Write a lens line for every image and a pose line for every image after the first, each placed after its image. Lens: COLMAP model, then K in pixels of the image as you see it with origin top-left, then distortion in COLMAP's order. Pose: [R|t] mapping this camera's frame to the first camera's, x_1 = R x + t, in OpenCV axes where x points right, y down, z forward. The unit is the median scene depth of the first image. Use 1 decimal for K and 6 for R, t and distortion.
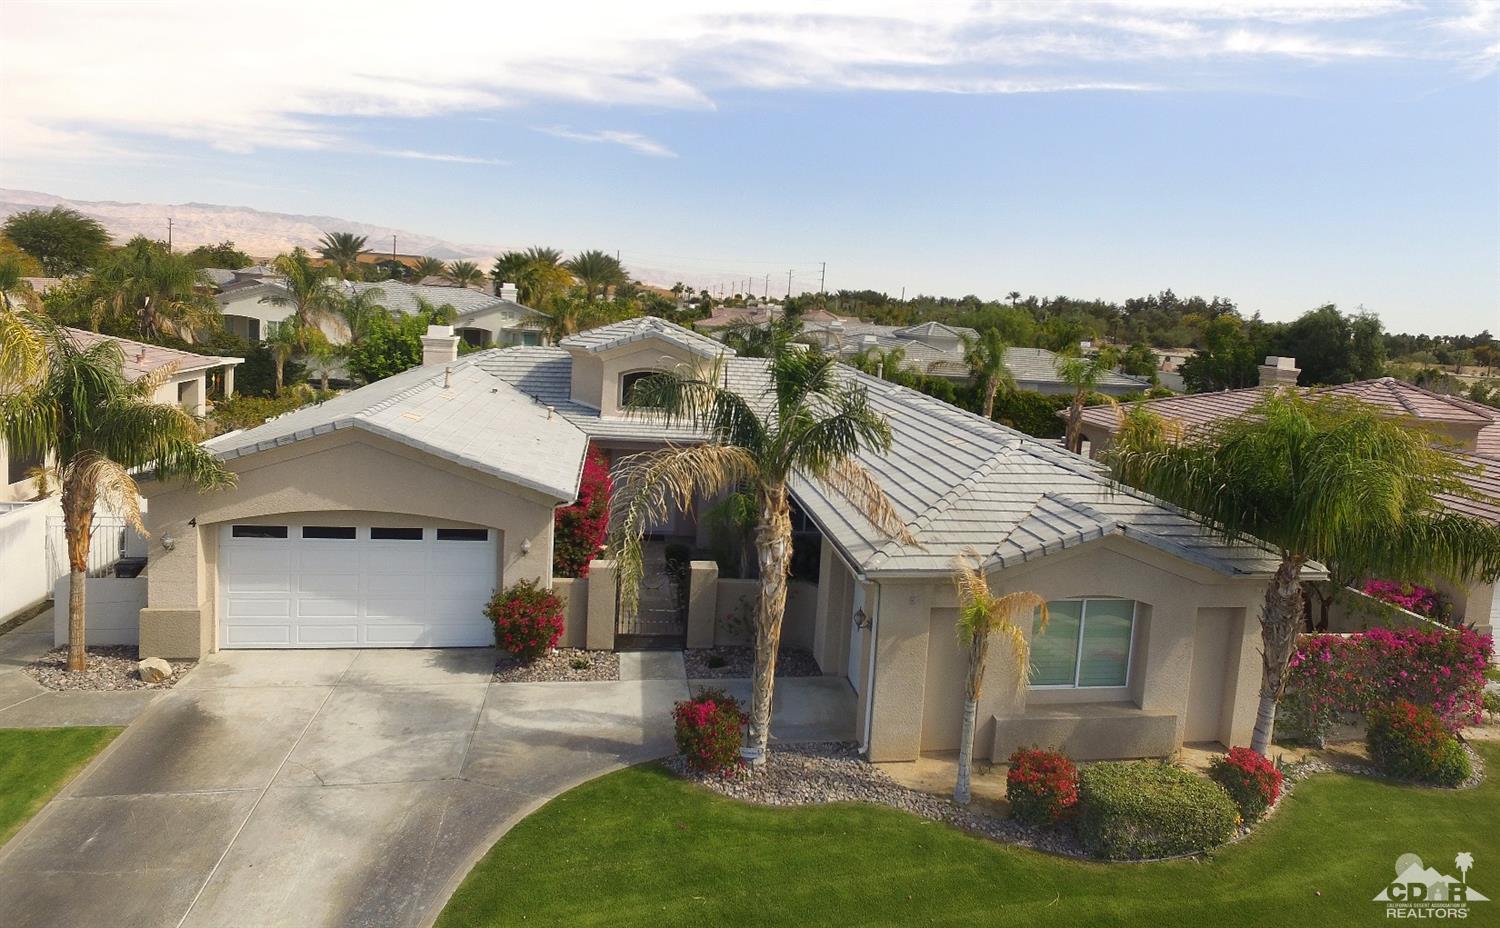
lens RADIAL K [[933.6, 0, 802.2], [0, 933.6, 390.0], [0, 0, 1]] dist [-0.009406, 0.012876]
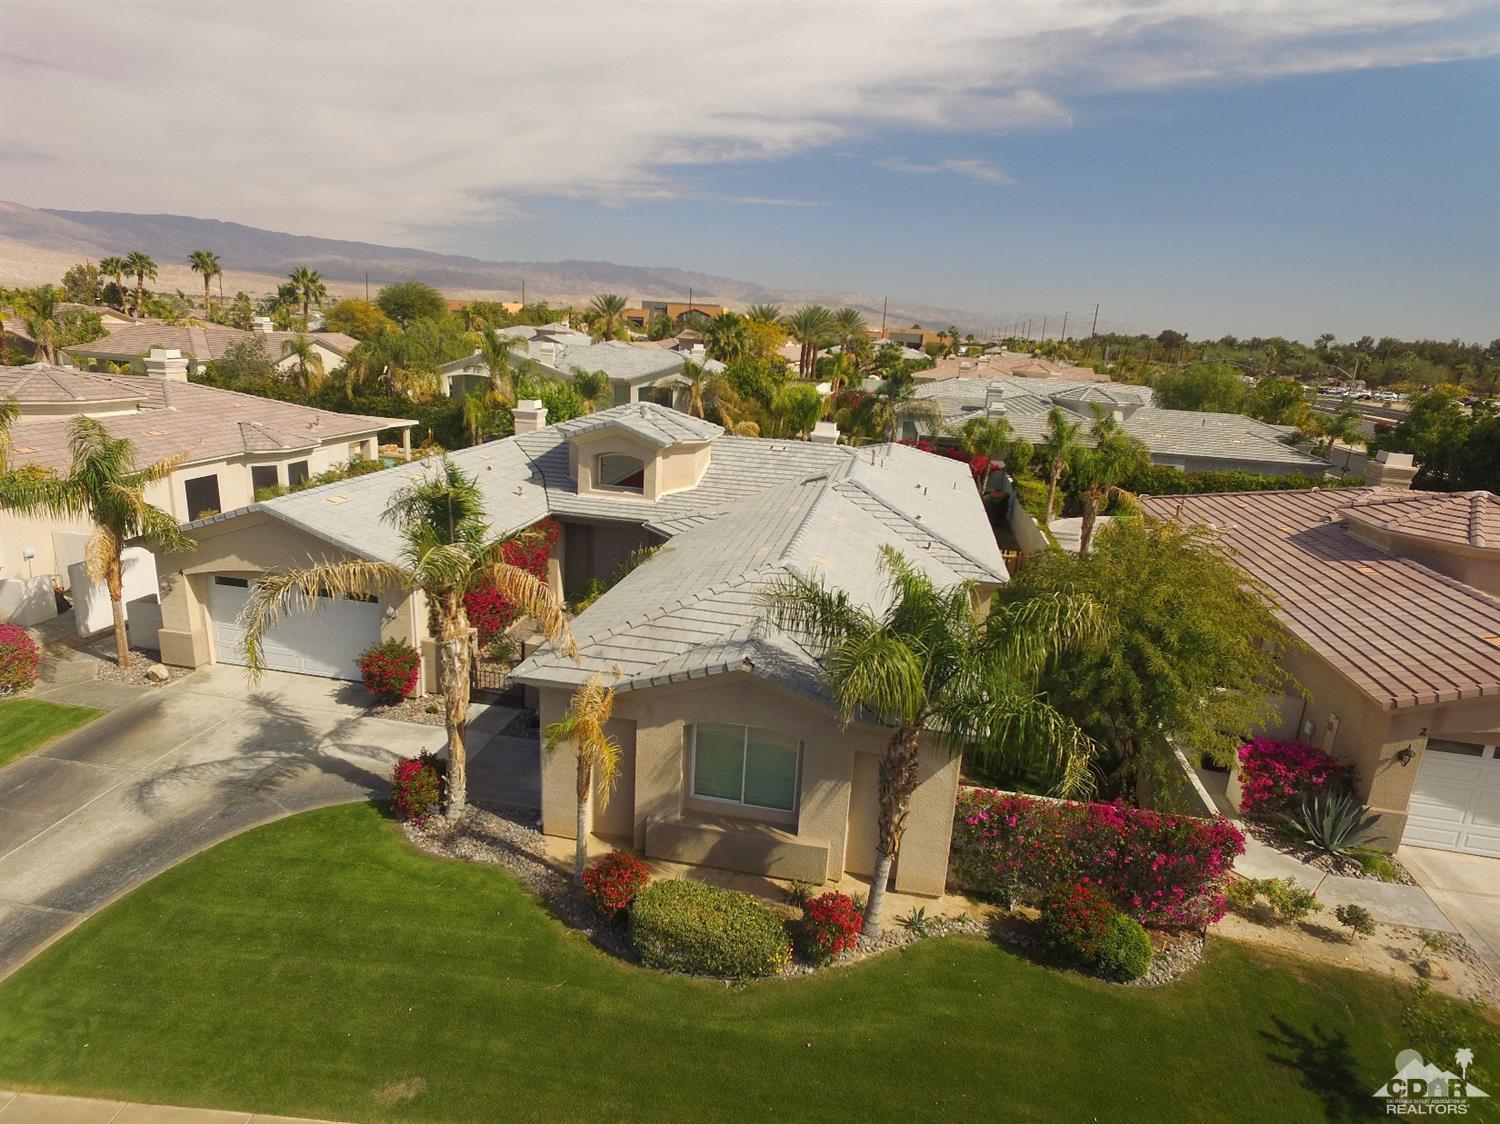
lens RADIAL K [[876.8, 0, 751.3], [0, 876.8, 539.3], [0, 0, 1]] dist [-0.000424, 0.001368]
pose [[0.929652, 0.075573, -0.360605, 0.624200], [-0.029052, 0.990726, 0.132732, -0.107940], [0.367291, -0.112919, 0.923226, 0.116339]]
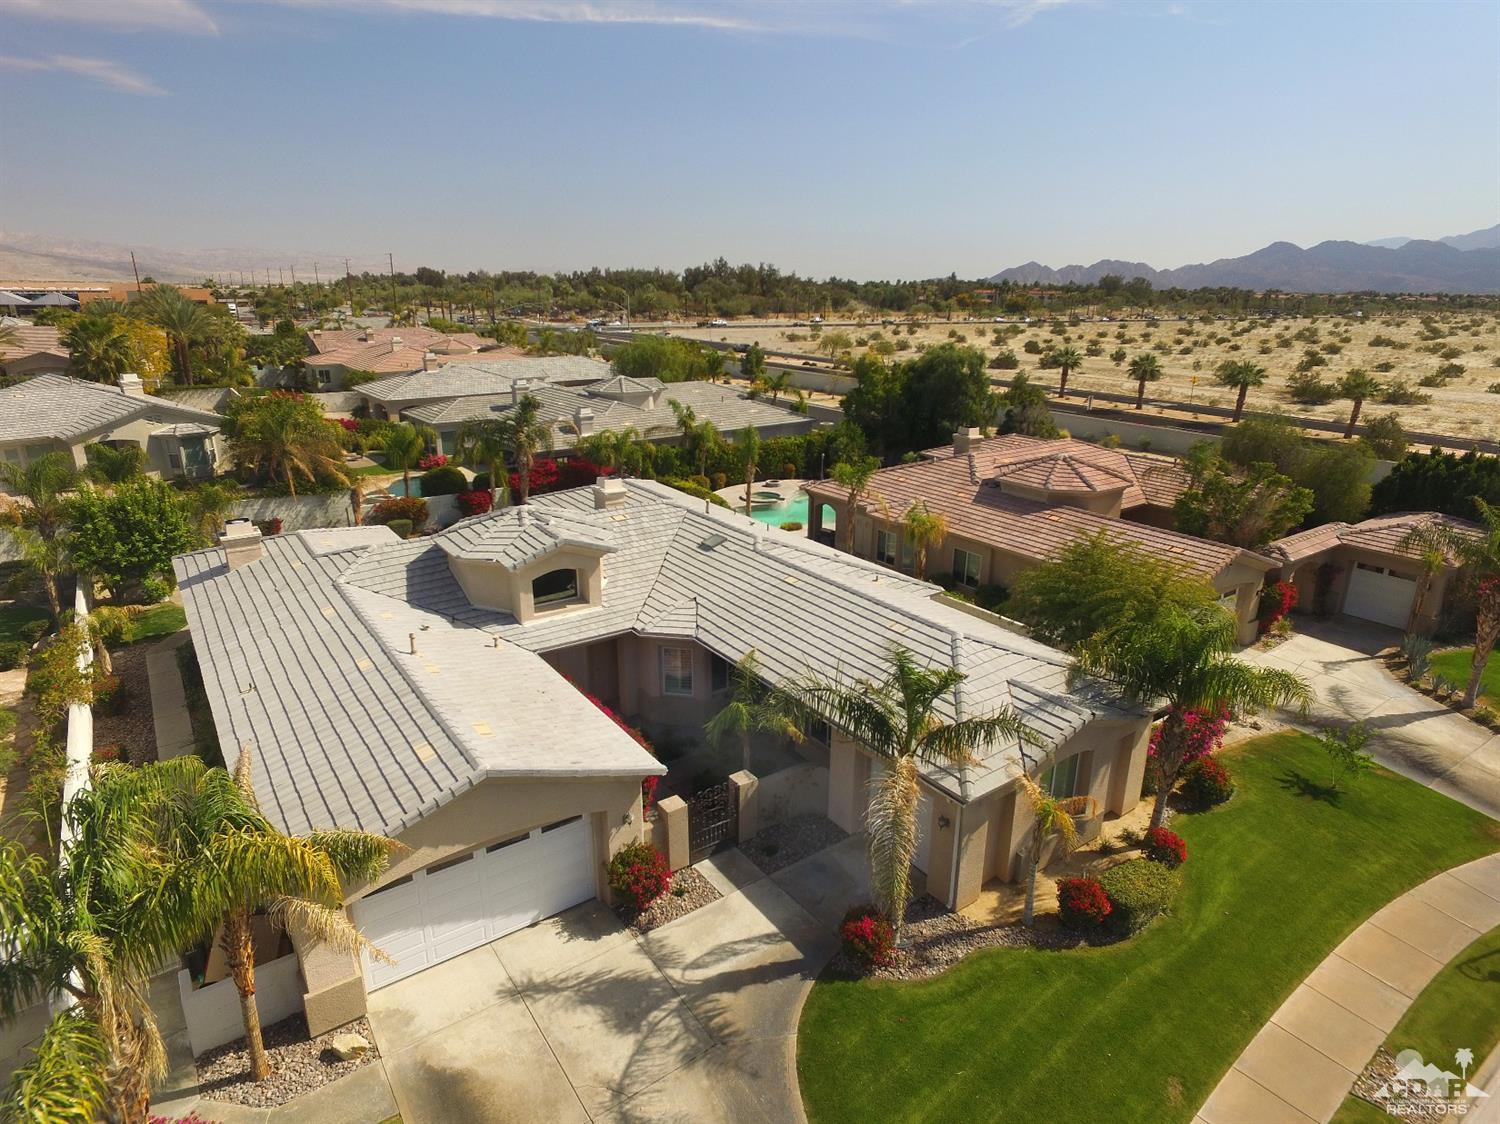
lens RADIAL K [[876.8, 0, 750.0], [0, 876.8, 562.0], [0, 0, 1]] dist [-0.002348, 0.000550]
pose [[0.908956, -0.183611, 0.374281, -0.558055], [0.090816, 0.963435, 0.252083, -0.434372], [-0.406881, -0.195141, 0.892395, 0.043306]]
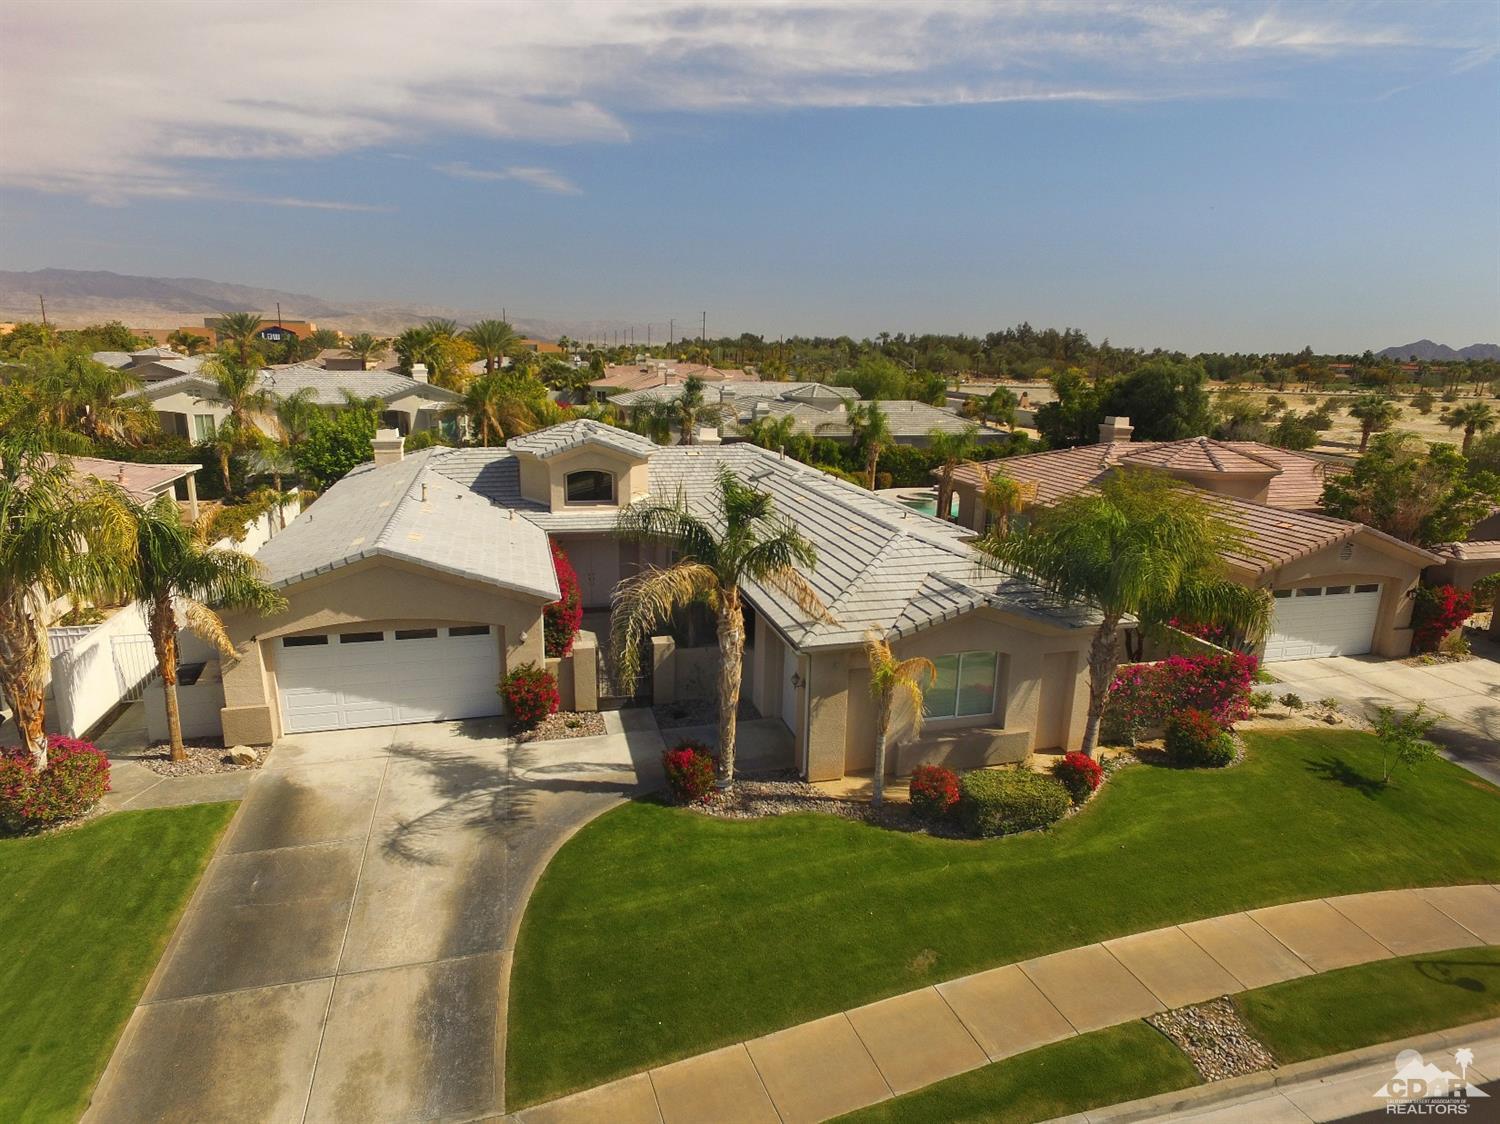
lens RADIAL K [[874.0, 0, 750.0], [0, 874.0, 562.0], [0, 0, 1]] dist [0.000530, 0.001378]
pose [[0.996137, -0.060707, 0.063454, -0.066904], [0.050458, 0.987059, 0.152211, -0.106313], [-0.071873, -0.148421, 0.986309, -0.185445]]
